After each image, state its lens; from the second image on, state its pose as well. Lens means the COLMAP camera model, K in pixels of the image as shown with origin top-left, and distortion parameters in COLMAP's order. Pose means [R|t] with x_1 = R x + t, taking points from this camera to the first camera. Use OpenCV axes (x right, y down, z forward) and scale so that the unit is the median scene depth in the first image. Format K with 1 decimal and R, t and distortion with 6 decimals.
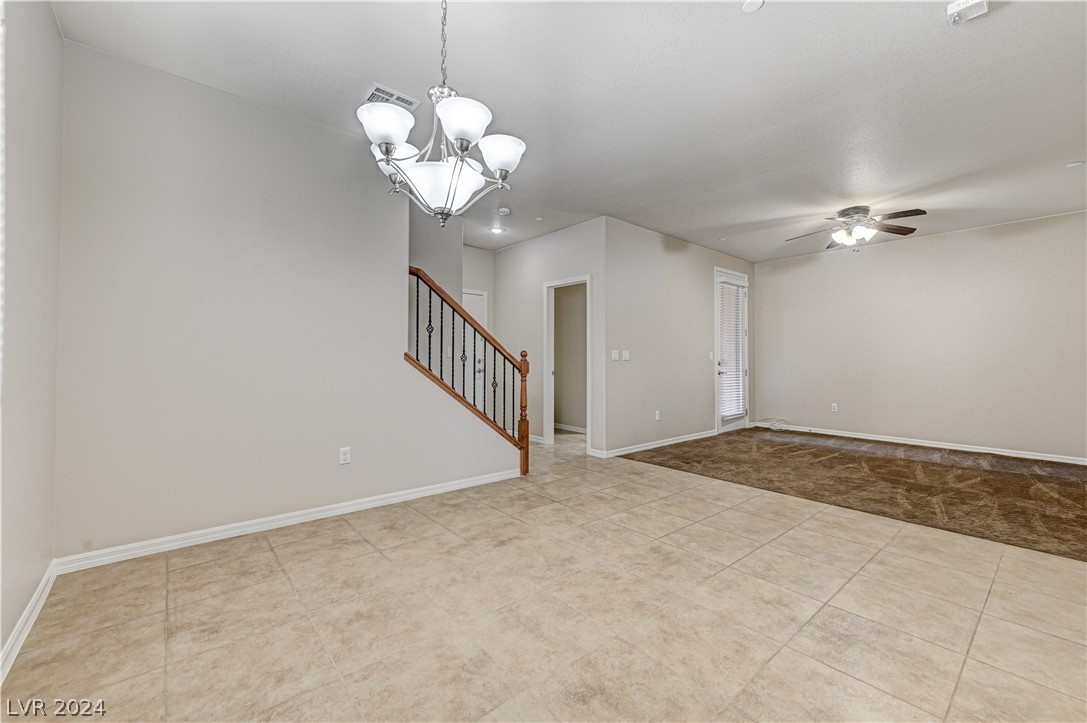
lens RADIAL K [[440.5, 0, 544.2], [0, 440.5, 346.4], [0, 0, 1]] dist [0.013073, 0.000227]
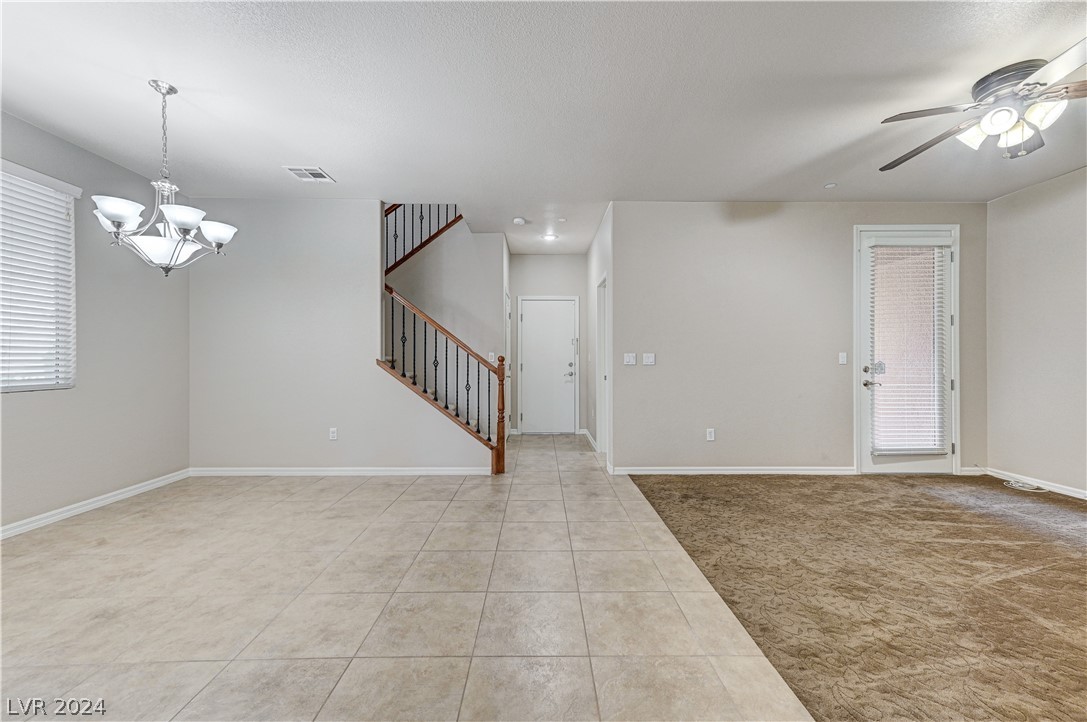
lens RADIAL K [[429.6, 0, 544.2], [0, 429.6, 356.7], [0, 0, 1]] dist [0.016666, 0.000442]
pose [[0.769788, -0.006847, -0.638263, 0.938814], [0.021120, 0.999668, 0.014748, -0.000912], [0.637950, -0.024833, 0.769677, 0.393781]]
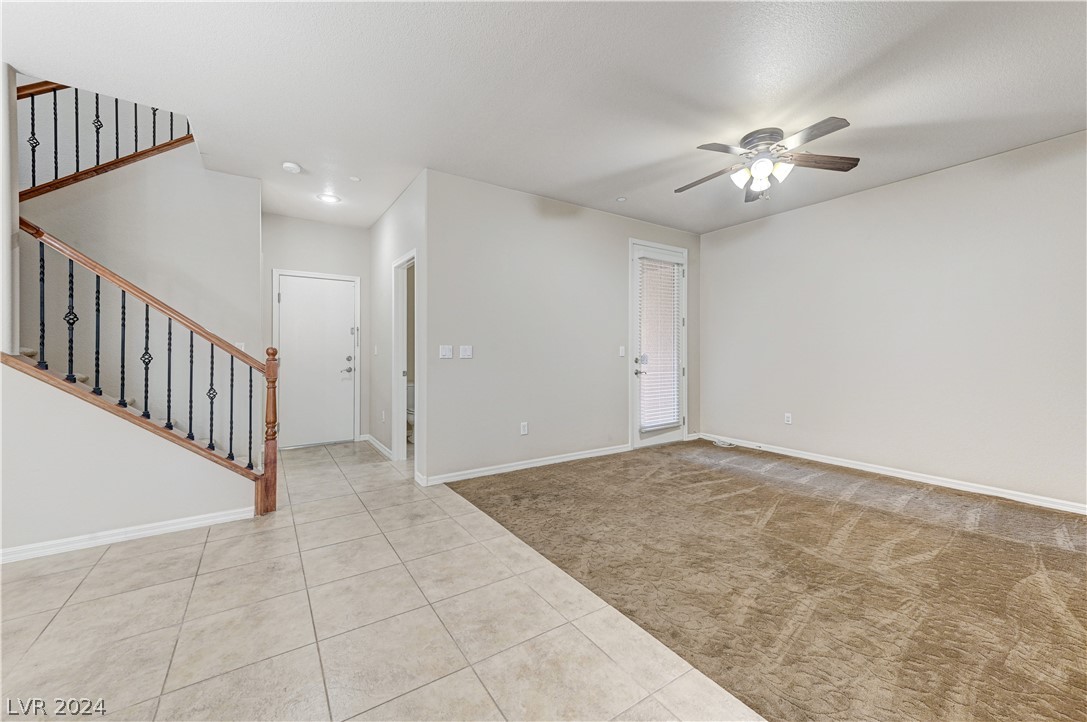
lens RADIAL K [[428.2, 0, 542.1], [0, 428.2, 348.5], [0, 0, 1]] dist [0.023478, 0.000402]
pose [[0.992428, -0.003943, -0.122765, 0.687949], [0.006479, 0.999774, 0.020271, 0.000592], [0.122657, -0.020913, 0.992229, 0.458129]]
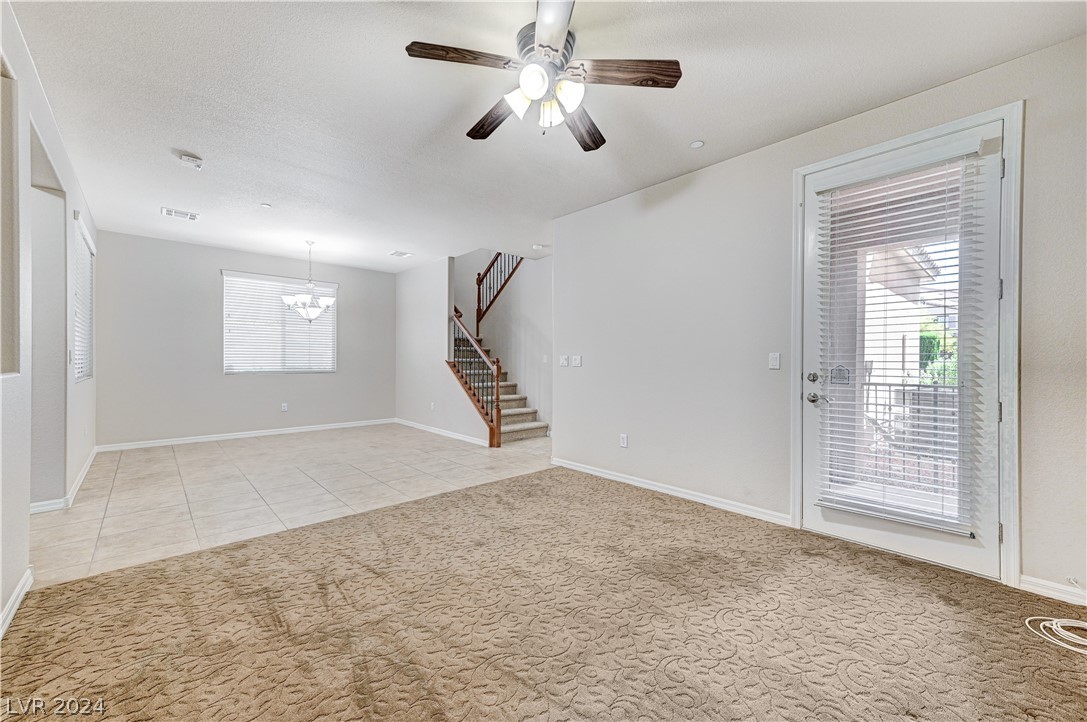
lens RADIAL K [[424.8, 0, 542.6], [0, 424.8, 358.9], [0, 0, 1]] dist [0.021033, 0.000087]
pose [[0.037962, -0.006832, -0.999256, 1.760678], [0.024851, 0.999674, -0.005890, 0.033323], [0.998970, -0.024609, 0.038120, 1.508029]]
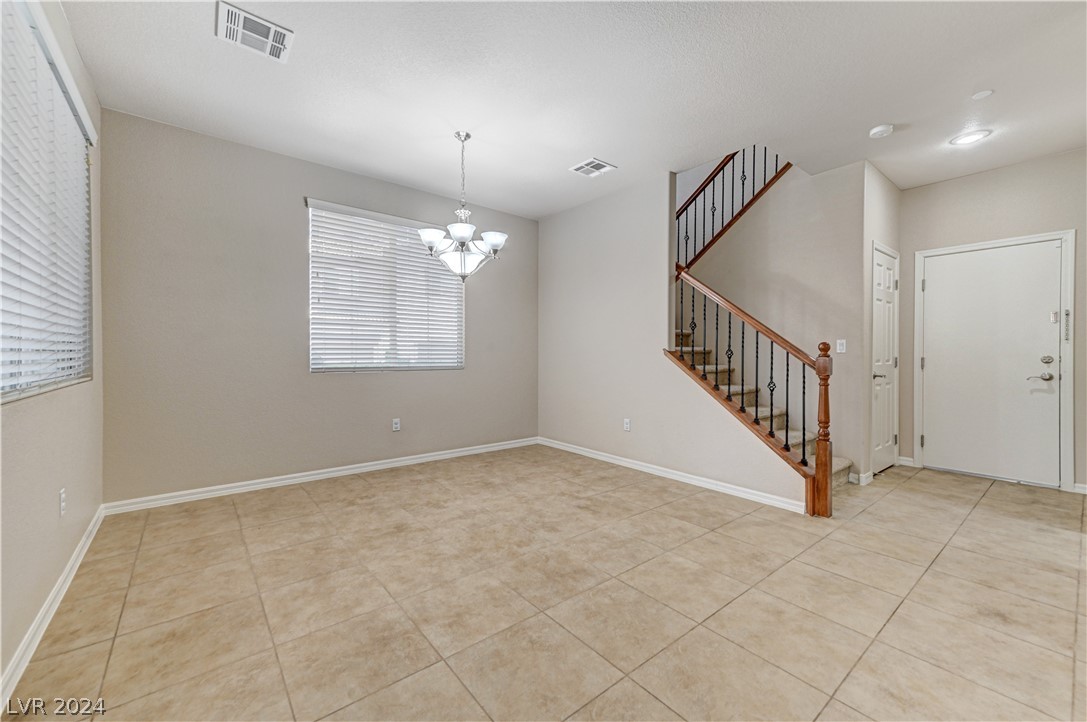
lens RADIAL K [[429.4, 0, 538.1], [0, 429.4, 357.1], [0, 0, 1]] dist [0.023718, 0.000289]
pose [[-0.026944, 0.000730, -0.999637, 0.907172], [0.025202, 0.999682, 0.000050, 0.029946], [0.999319, -0.025191, -0.026954, 0.779434]]
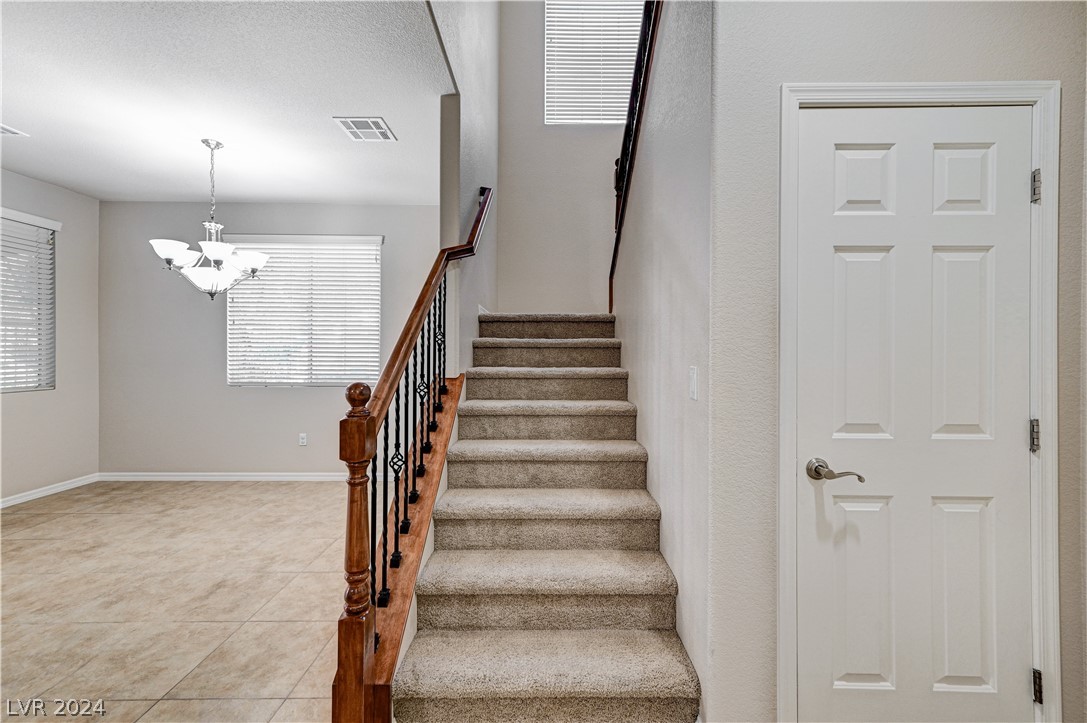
lens RADIAL K [[438.5, 0, 546.3], [0, 438.5, 353.9], [0, 0, 1]] dist [0.014858, 0.000561]
pose [[-0.648356, -0.004452, -0.761324, 0.140020], [0.014030, 0.999743, -0.017794, -0.005708], [0.761208, -0.022218, -0.648128, 1.794470]]
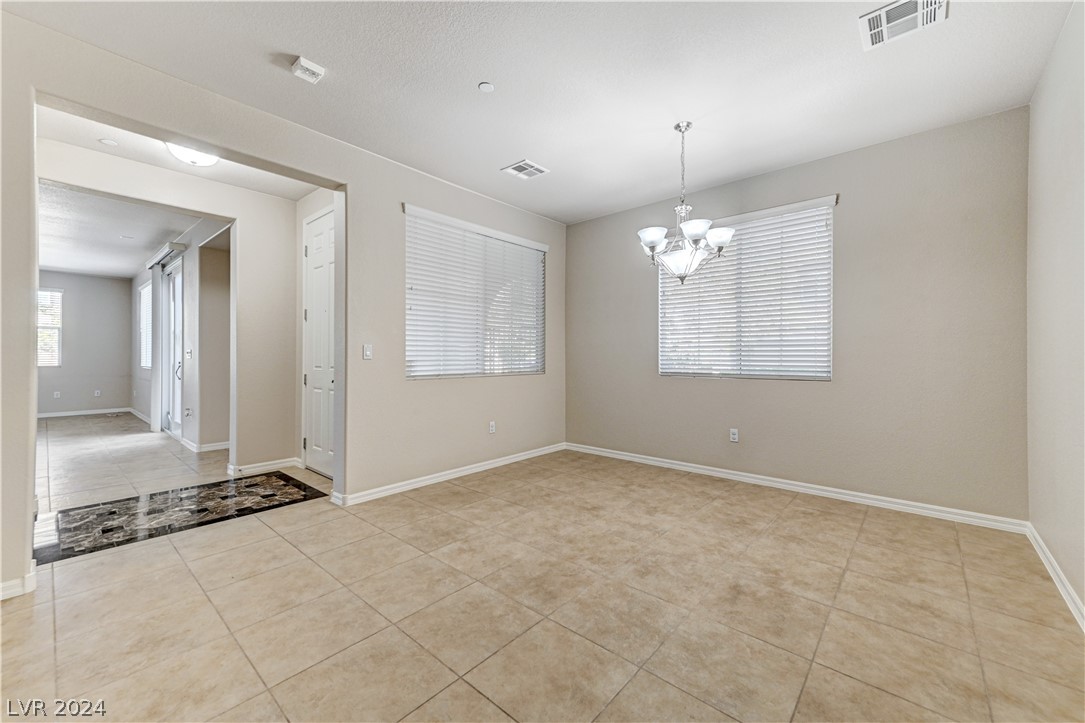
lens RADIAL K [[430.7, 0, 546.7], [0, 430.7, 355.3], [0, 0, 1]] dist [0.018201, 0.000176]
pose [[-0.988719, -0.006168, -0.149657, 0.312649], [-0.001349, 0.999478, -0.032283, 0.036162], [0.149778, -0.031717, -0.988211, 1.479558]]
